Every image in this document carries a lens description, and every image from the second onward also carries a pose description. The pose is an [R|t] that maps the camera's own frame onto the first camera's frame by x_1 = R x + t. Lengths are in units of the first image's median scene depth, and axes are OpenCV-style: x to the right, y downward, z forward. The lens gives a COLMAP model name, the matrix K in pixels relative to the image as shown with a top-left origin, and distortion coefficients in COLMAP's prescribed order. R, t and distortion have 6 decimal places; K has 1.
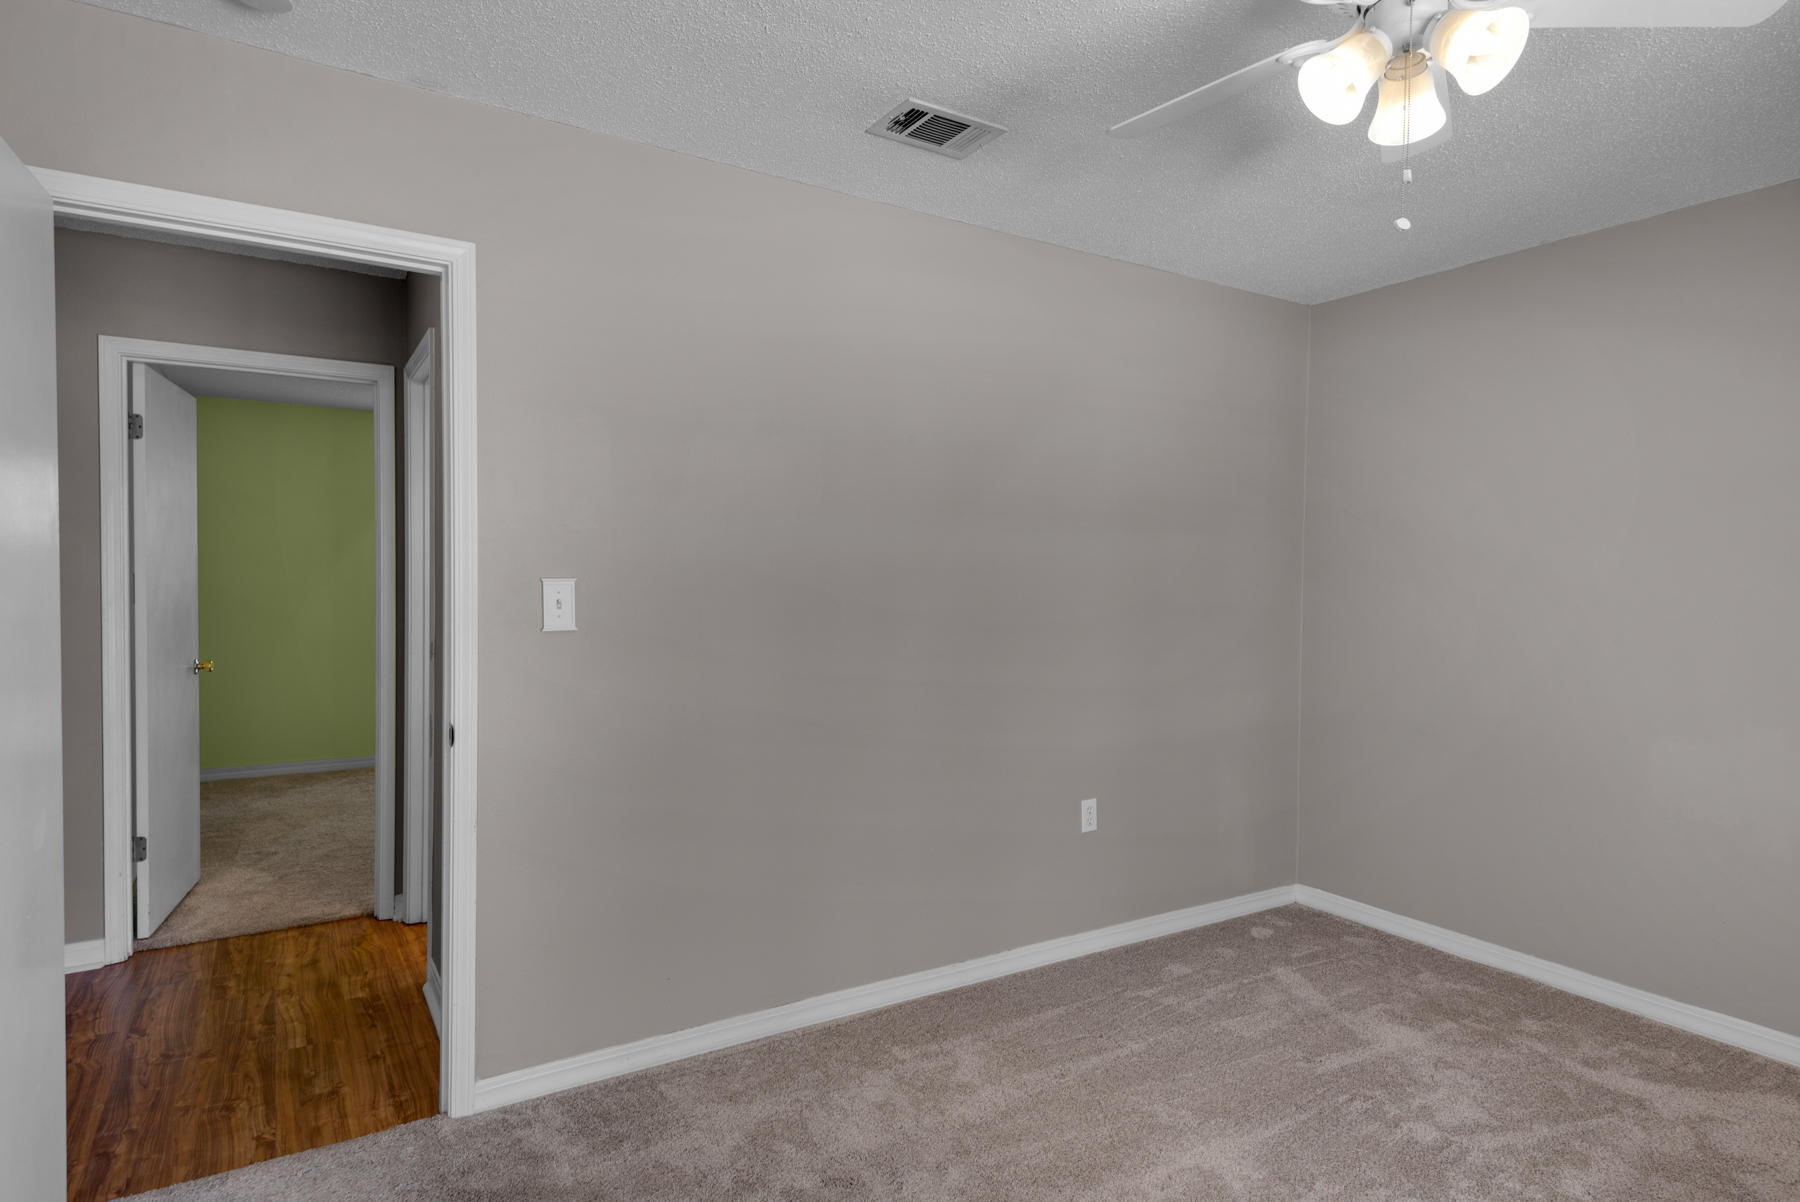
lens RADIAL K [[987.4, 0, 900.0], [0, 987.4, 601.0], [0, 0, 1]] dist [0.045576, -0.028656]
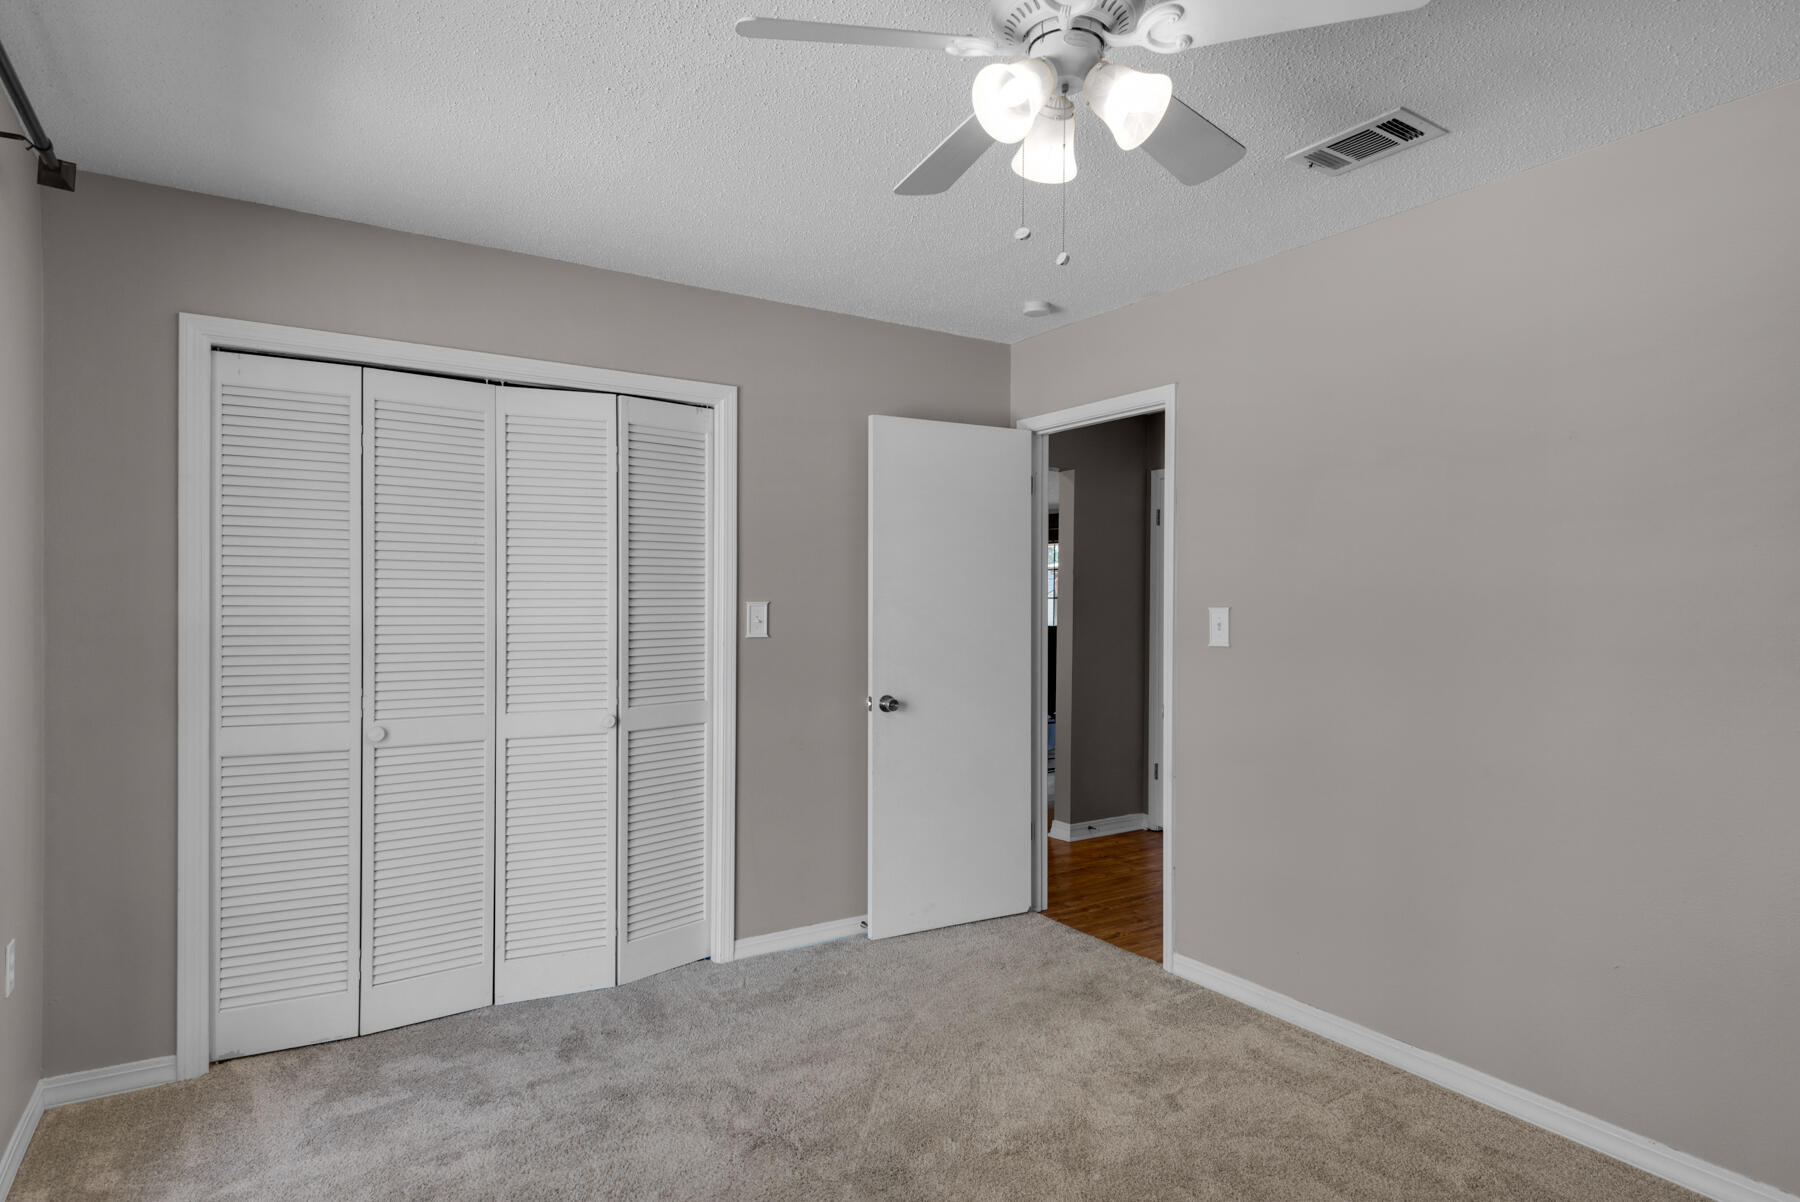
lens RADIAL K [[987.4, 0, 900.0], [0, 987.4, 601.0], [0, 0, 1]] dist [0.045576, -0.028656]
pose [[0.017305, -0.008595, -0.999813, 1.038014], [-0.032430, 0.999432, -0.009153, -0.005930], [0.999324, 0.032582, 0.017017, 0.566059]]
